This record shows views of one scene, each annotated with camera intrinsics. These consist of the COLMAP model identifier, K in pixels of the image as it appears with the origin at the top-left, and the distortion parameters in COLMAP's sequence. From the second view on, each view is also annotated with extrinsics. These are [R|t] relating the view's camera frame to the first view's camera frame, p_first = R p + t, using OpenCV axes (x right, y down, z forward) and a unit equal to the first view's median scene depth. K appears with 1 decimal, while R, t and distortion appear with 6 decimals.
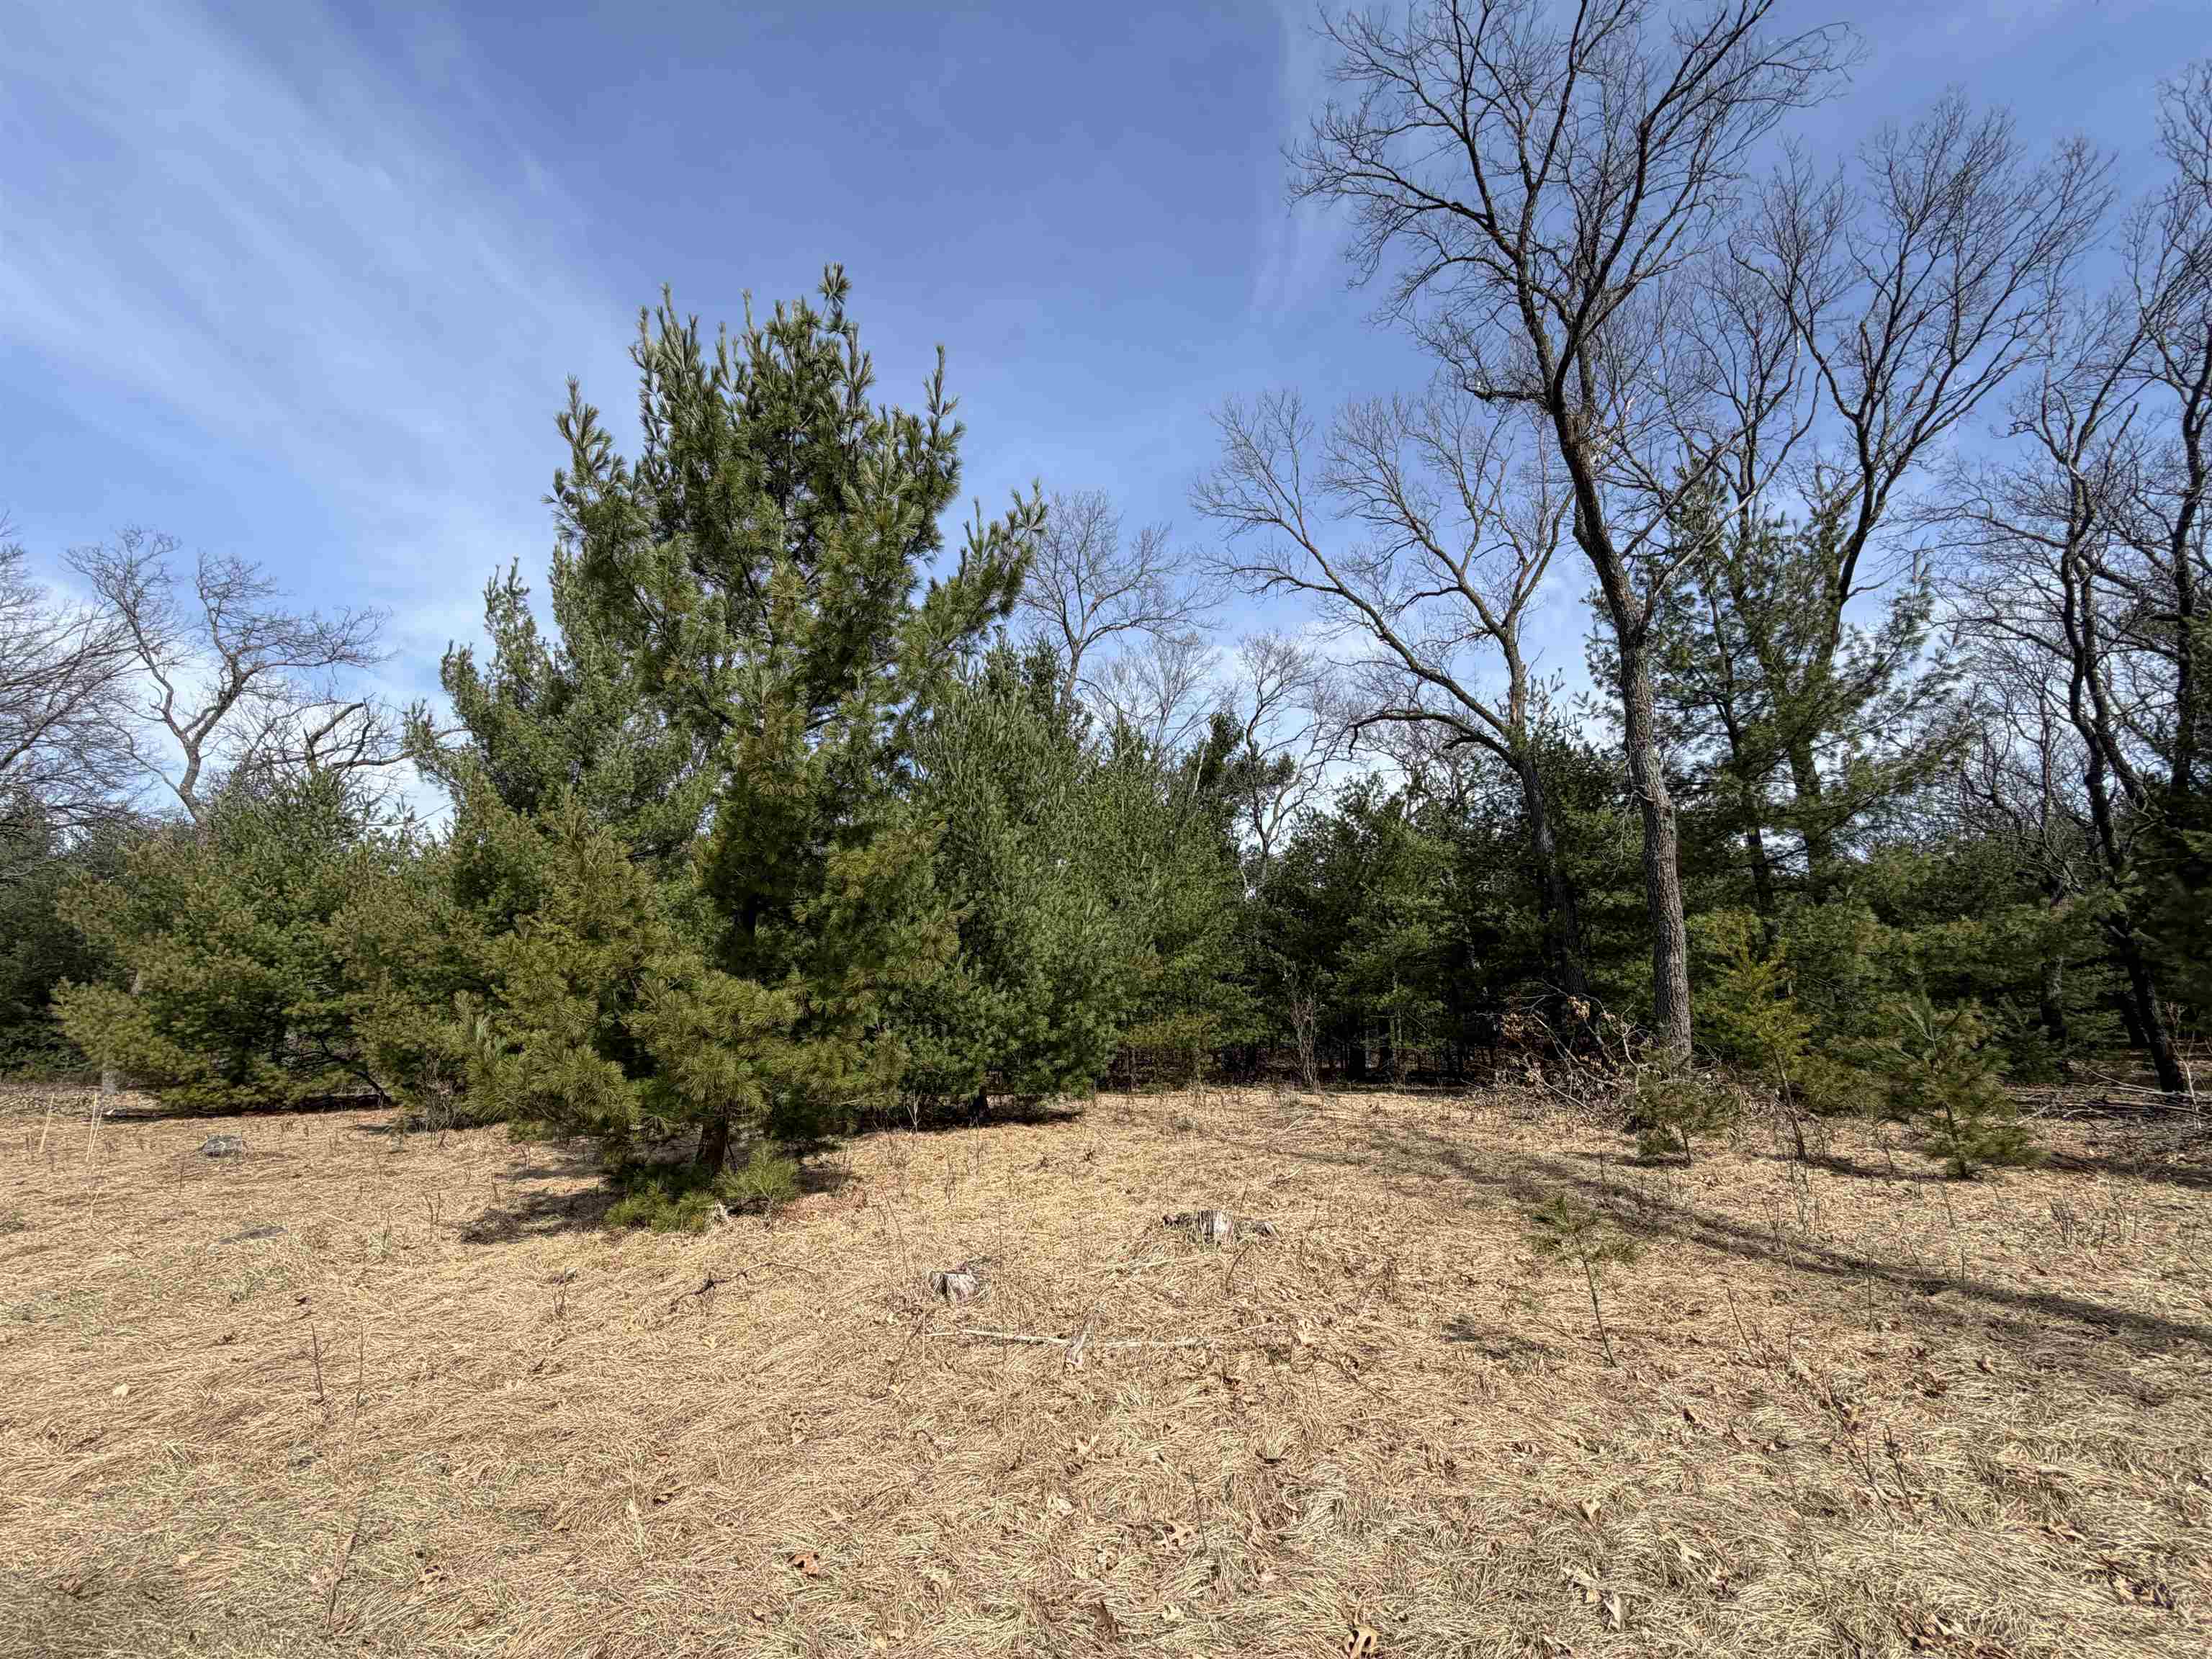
lens RADIAL K [[874.9, 0, 1100.2], [0, 874.9, 826.9], [0, 0, 1]] dist [-0.003480, -0.000593]
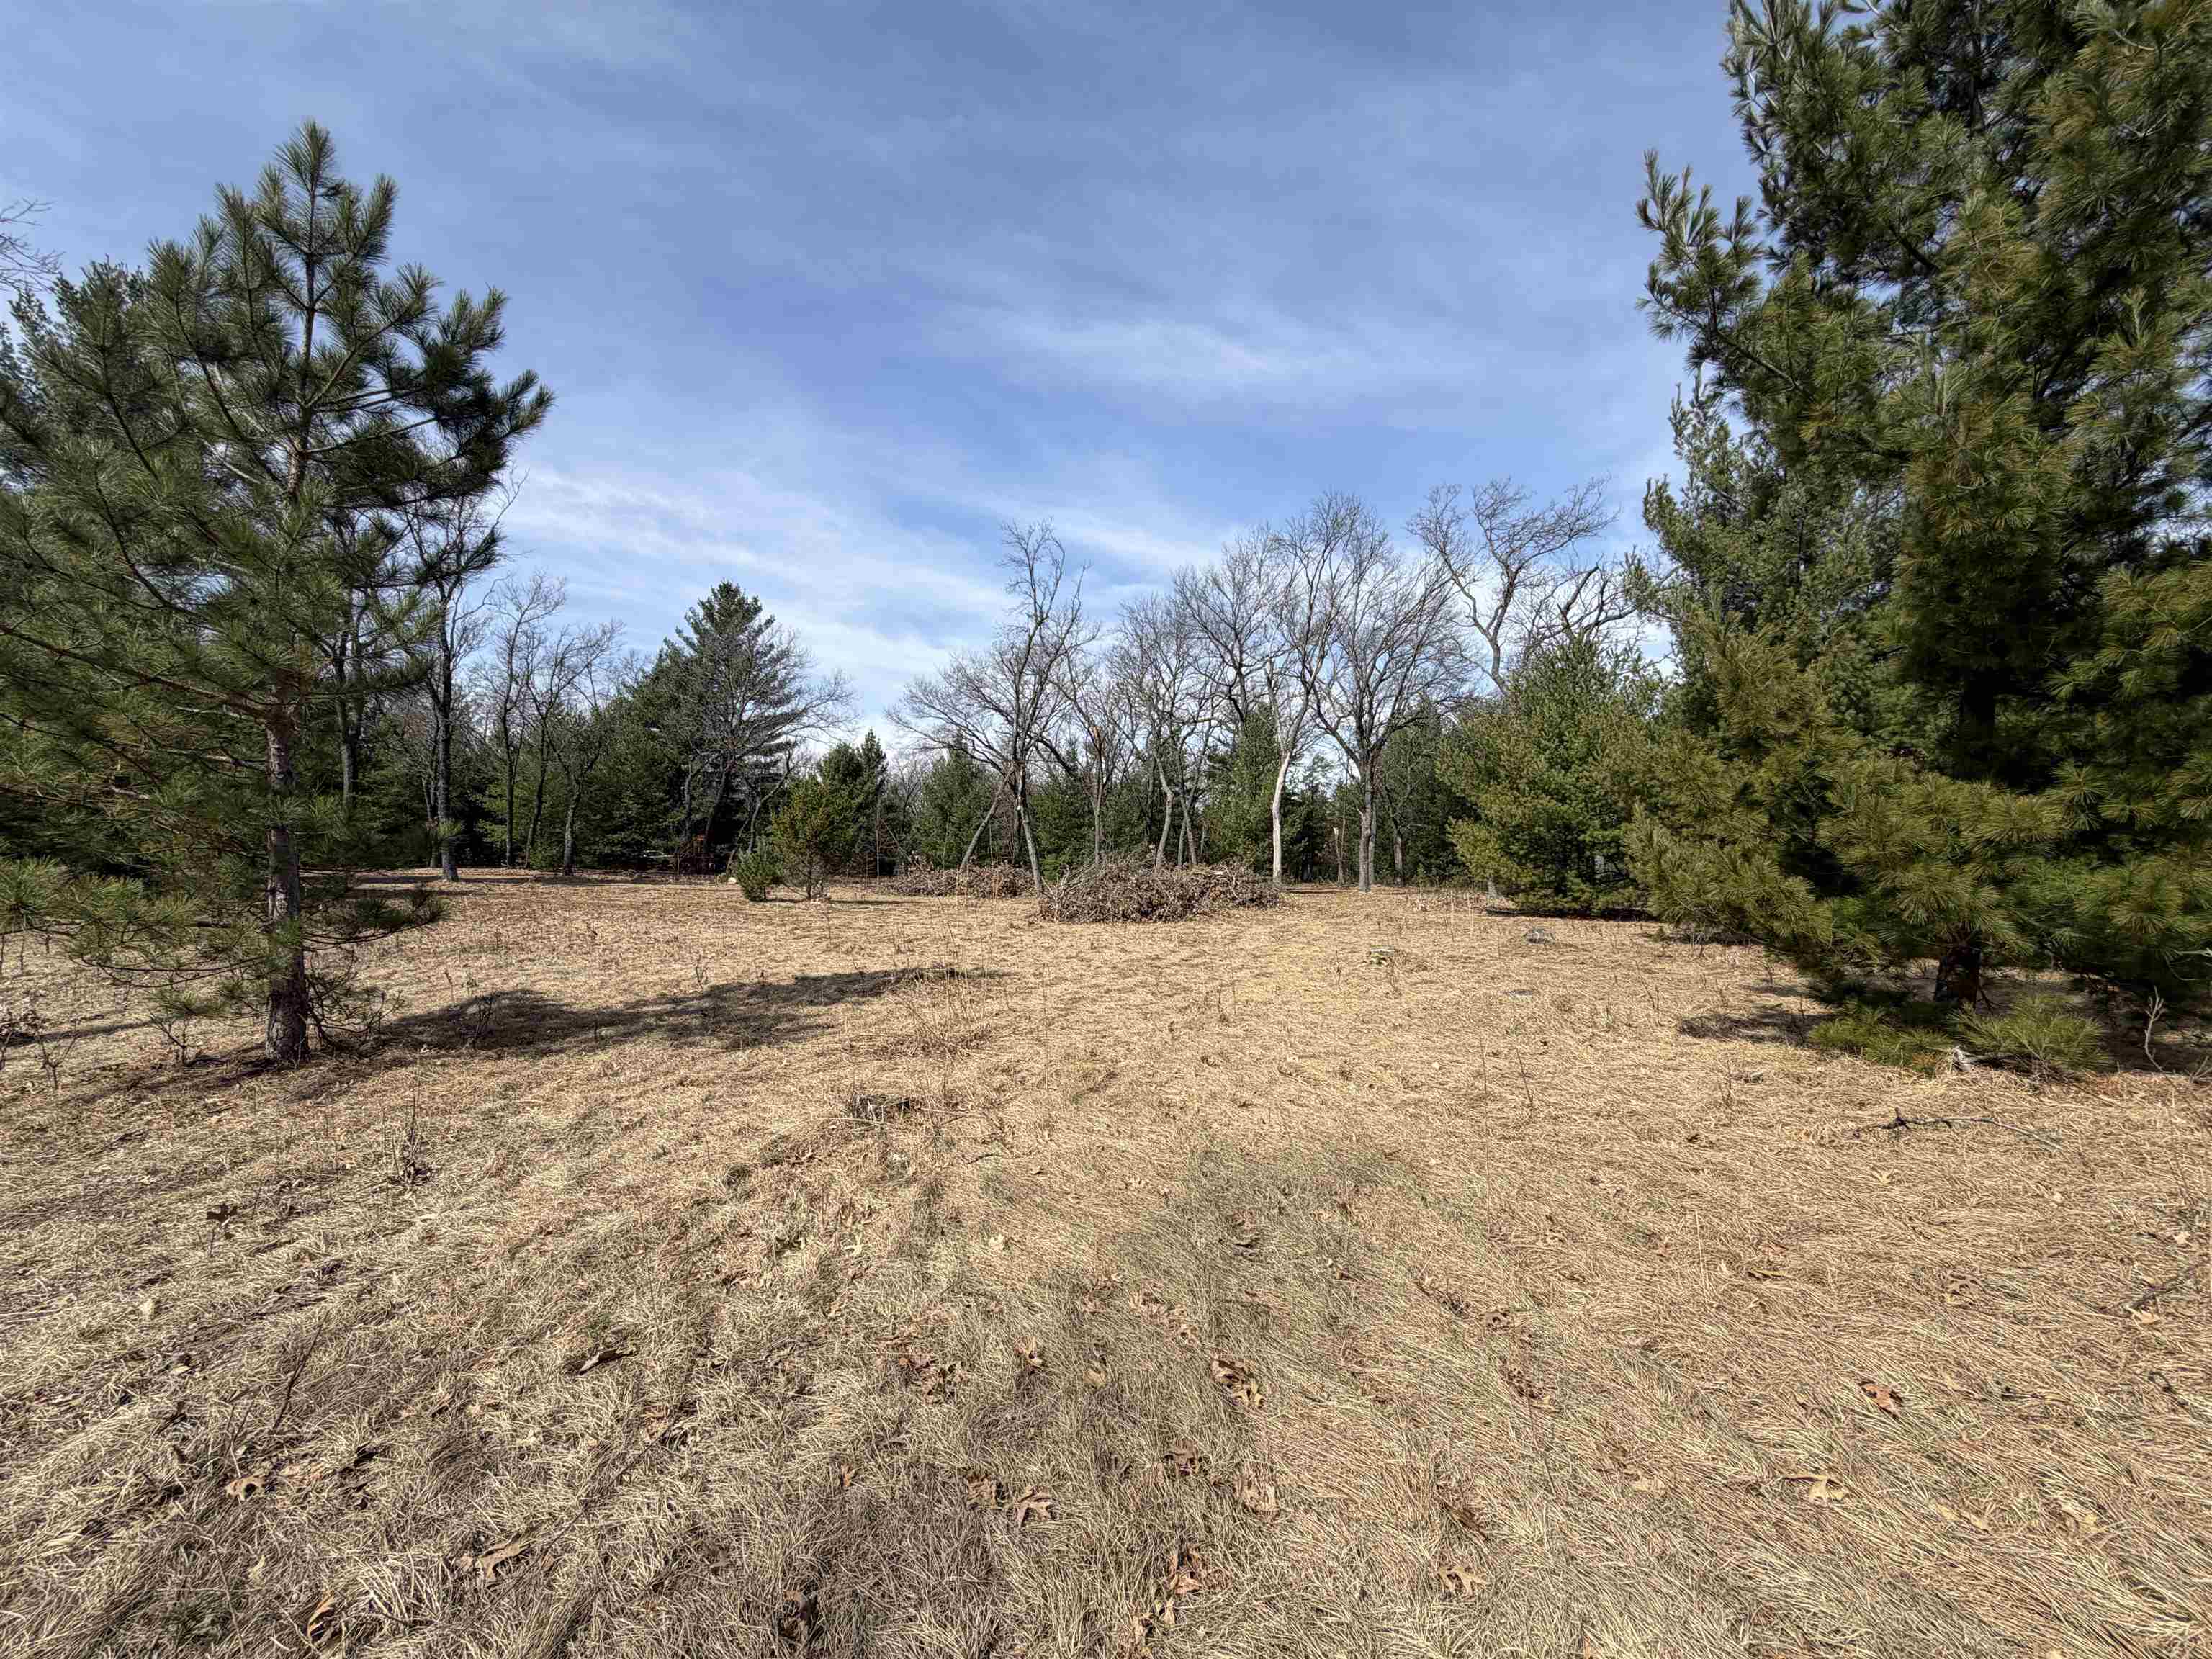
lens RADIAL K [[874.9, 0, 1098.1], [0, 874.9, 836.6], [0, 0, 1]] dist [-0.003480, -0.000593]
pose [[0.298360, -0.007650, -0.954423, 0.038787], [0.200268, 0.978209, 0.054765, 0.009490], [0.933206, -0.207481, 0.293390, 0.014270]]
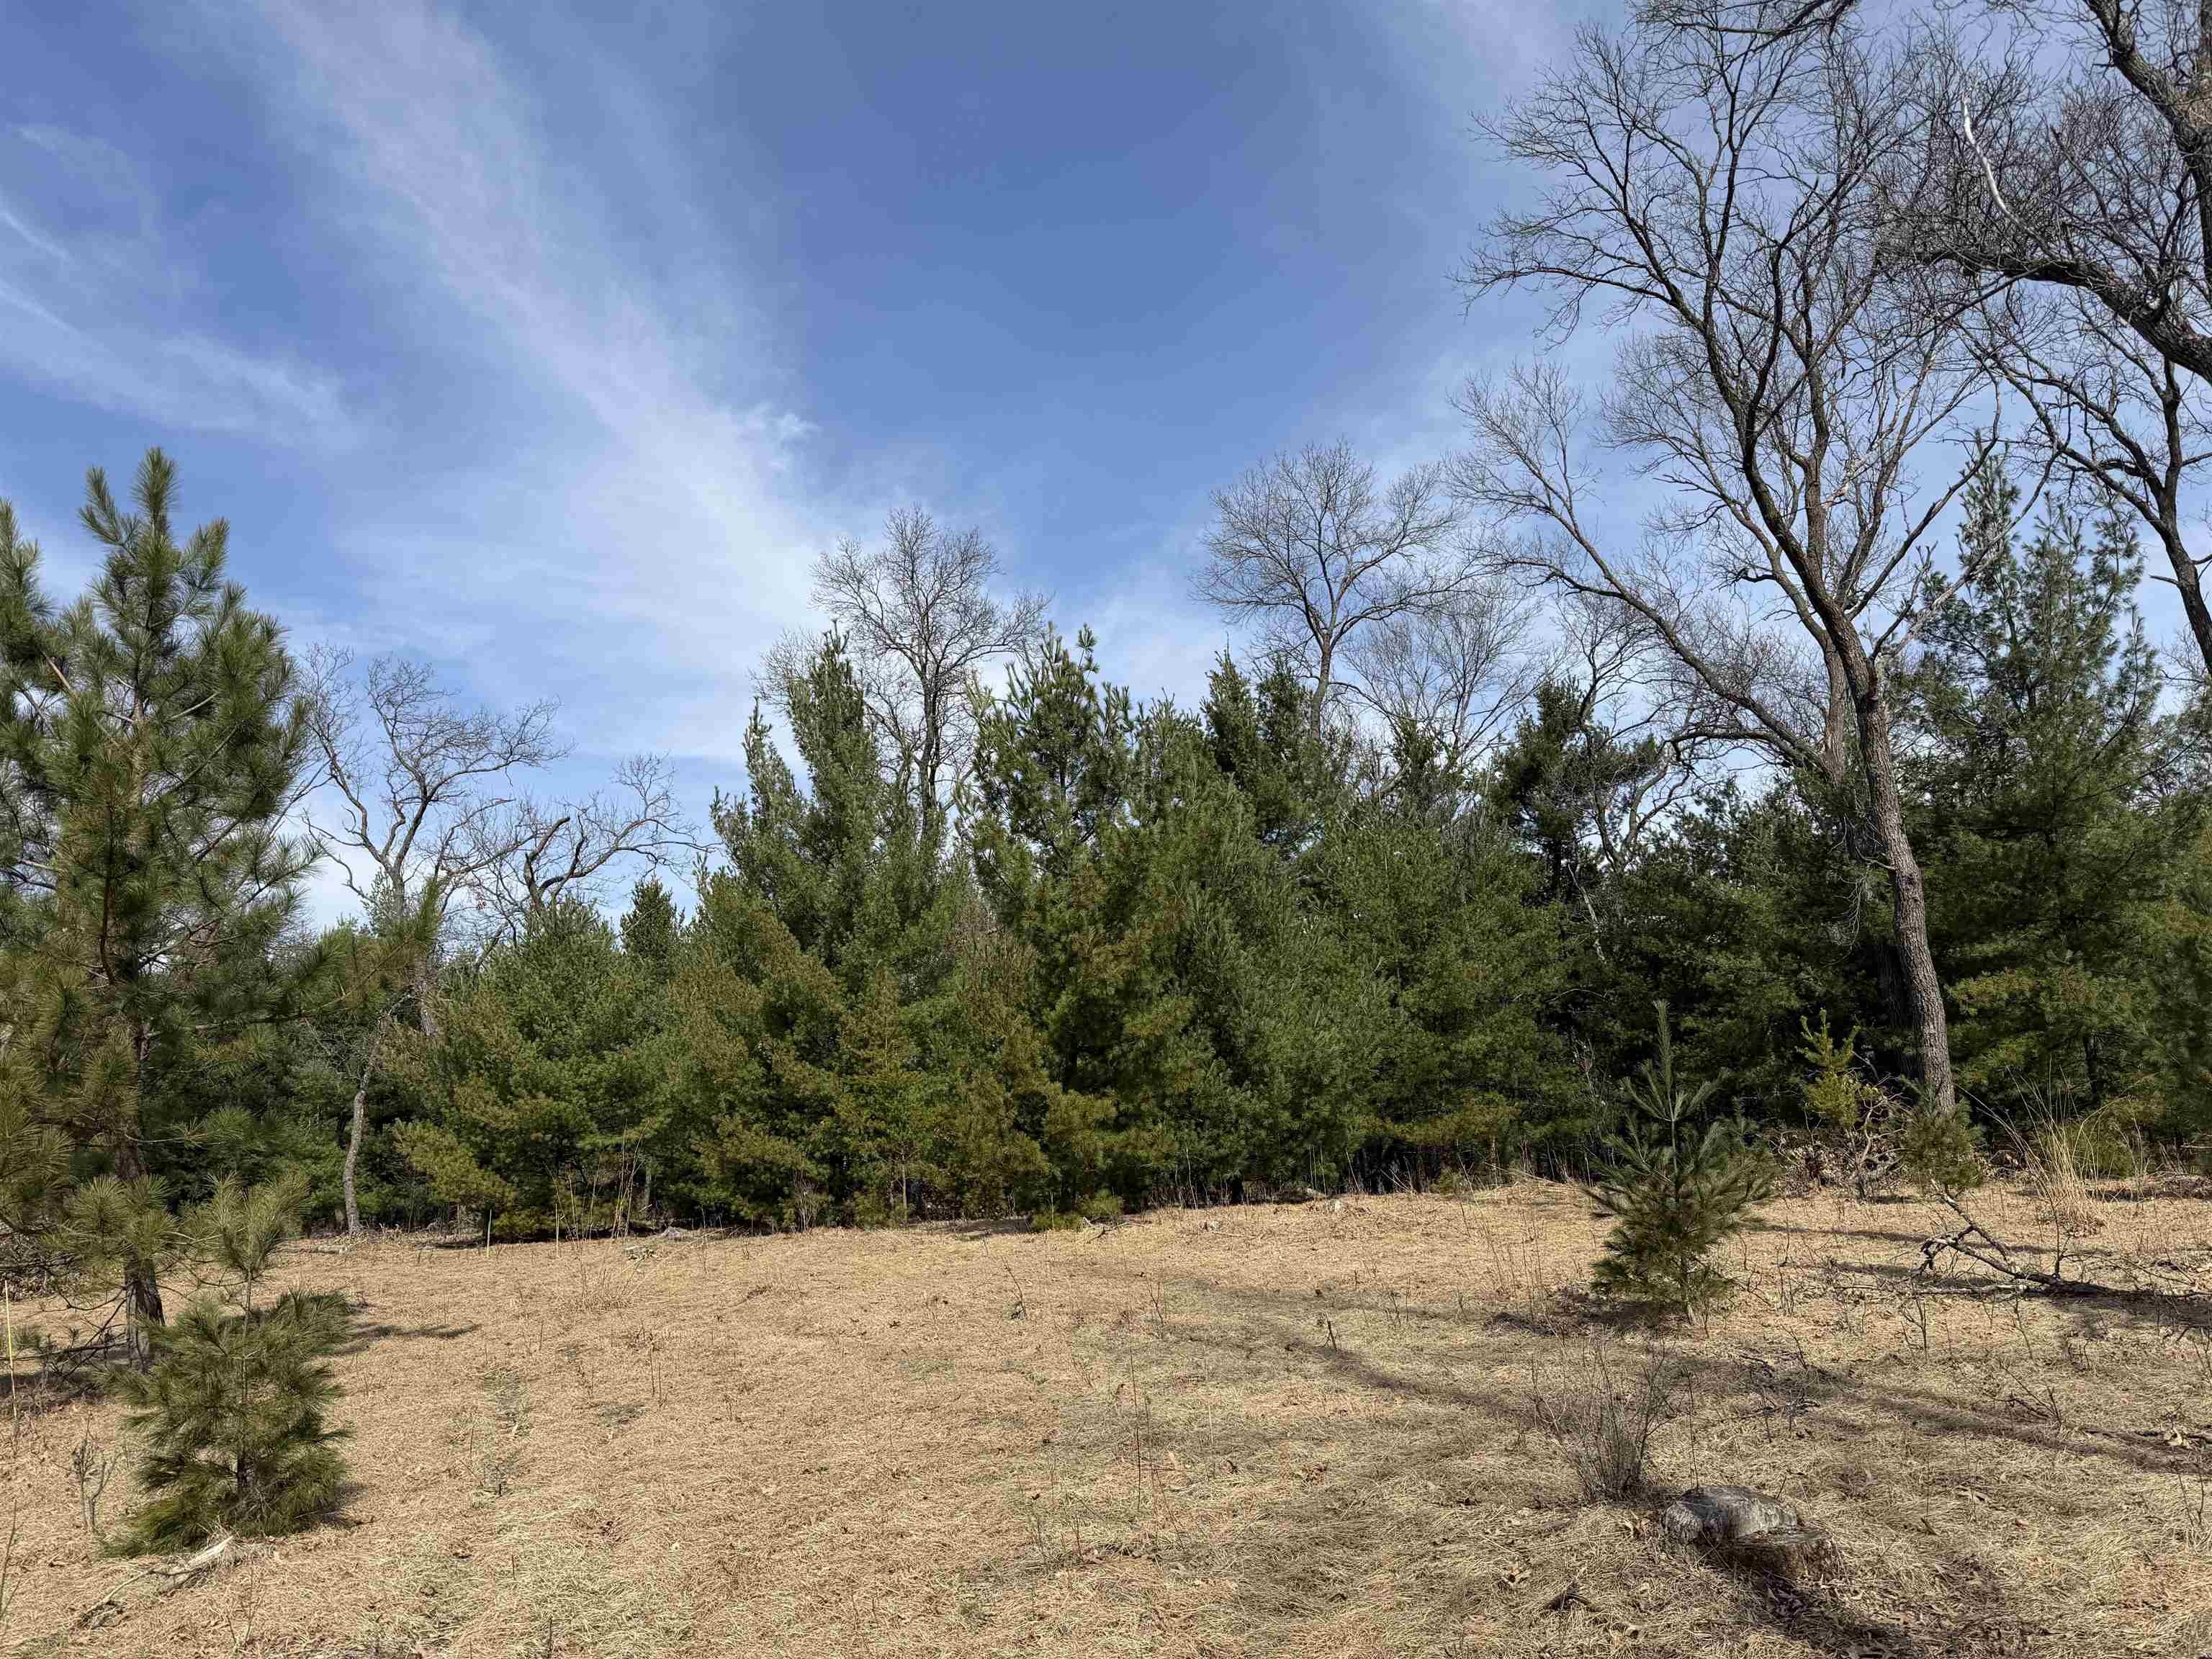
lens RADIAL K [[1503.5, 0, 1093.4], [0, 1503.5, 842.9], [0, 0, 1]] dist [-0.003293, -0.020607]
pose [[0.968518, -0.086381, -0.233477, 0.136671], [0.093584, 0.995412, 0.019932, -0.148905], [0.230684, -0.041154, 0.972158, -0.731474]]
